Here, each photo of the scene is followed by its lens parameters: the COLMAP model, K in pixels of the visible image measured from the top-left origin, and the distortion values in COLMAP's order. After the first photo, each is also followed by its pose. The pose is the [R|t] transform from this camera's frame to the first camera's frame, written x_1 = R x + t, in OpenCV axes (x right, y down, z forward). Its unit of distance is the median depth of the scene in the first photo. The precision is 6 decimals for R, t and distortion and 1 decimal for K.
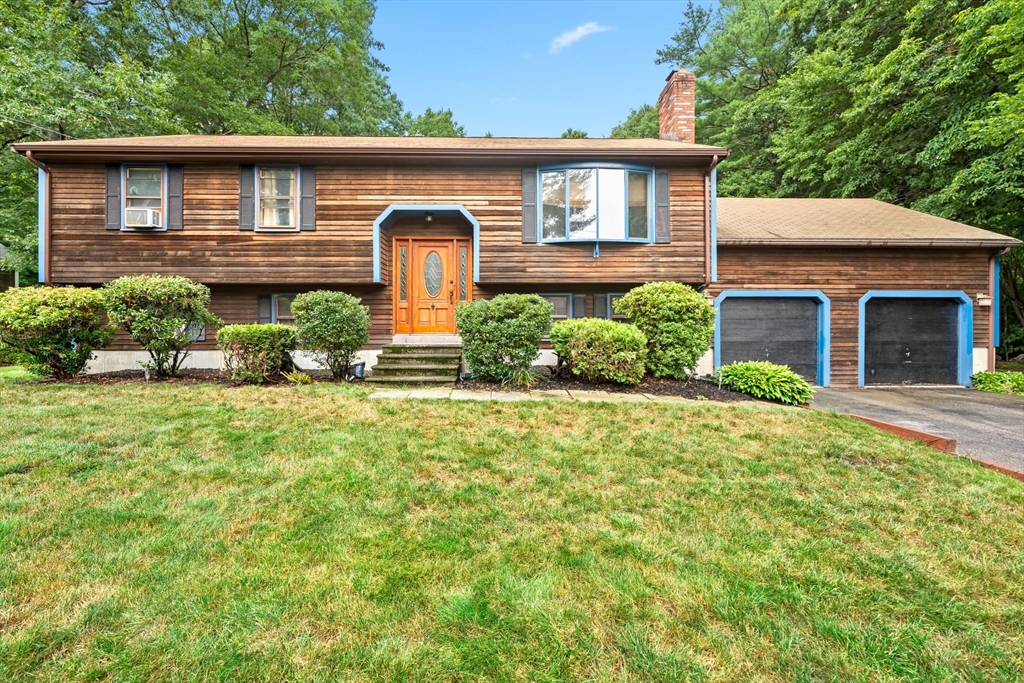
lens RADIAL K [[417.7, 0, 512.8], [0, 417.7, 334.2], [0, 0, 1]] dist [0.003719, -0.000305]
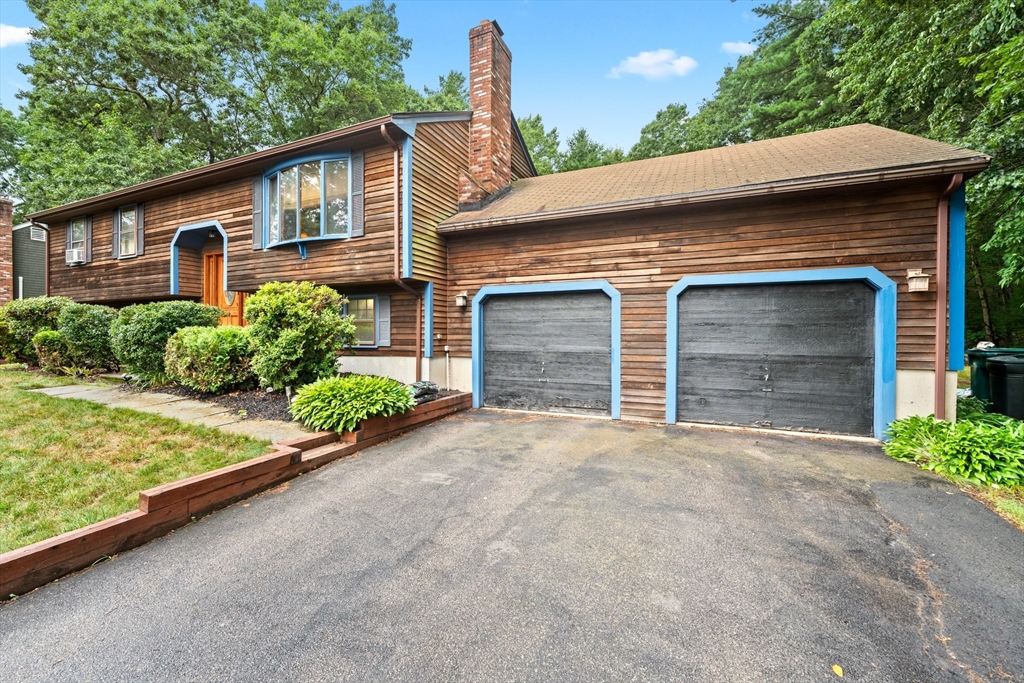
lens RADIAL K [[417.7, 0, 509.7], [0, 417.7, 341.6], [0, 0, 1]] dist [0.003719, -0.000305]
pose [[0.900308, 0.008973, -0.435162, 0.894538], [-0.007484, 0.999959, 0.005135, -0.004194], [0.435190, -0.001366, 0.900338, 0.302083]]
